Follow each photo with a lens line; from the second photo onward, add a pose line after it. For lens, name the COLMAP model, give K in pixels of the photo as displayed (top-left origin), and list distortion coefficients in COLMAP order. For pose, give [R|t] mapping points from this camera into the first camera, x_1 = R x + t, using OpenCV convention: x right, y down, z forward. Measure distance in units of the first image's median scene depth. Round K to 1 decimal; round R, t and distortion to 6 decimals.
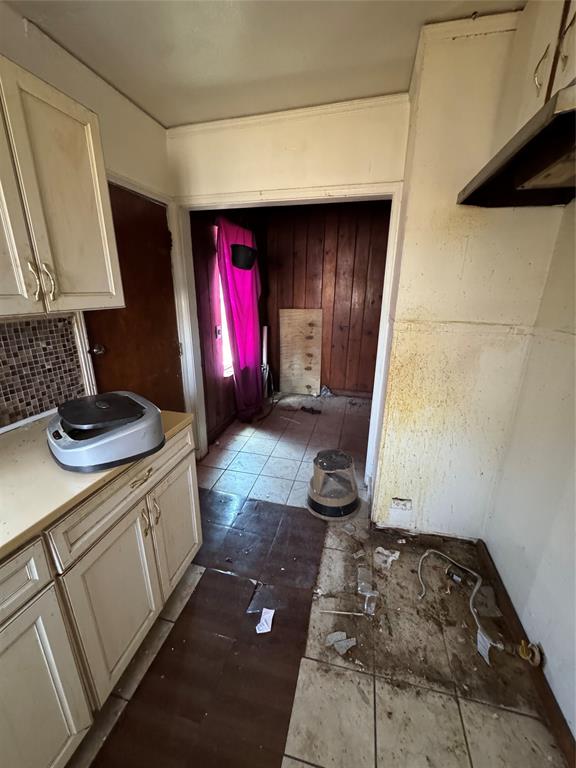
lens RADIAL K [[308.0, 0, 287.8], [0, 308.0, 384.1], [0, 0, 1]] dist [-0.005371, 0.001857]
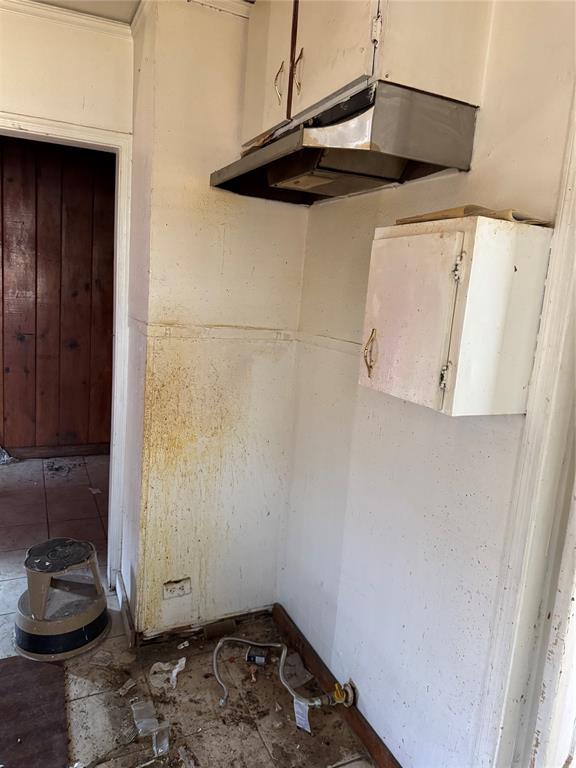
lens RADIAL K [[544.0, 0, 288.5], [0, 544.0, 380.4], [0, 0, 1]] dist [0.046558, -0.056305]
pose [[0.777669, -0.058105, 0.625983, -0.198569], [0.123203, 0.990498, -0.061117, 0.043510], [-0.616484, 0.124652, 0.777438, -0.177362]]
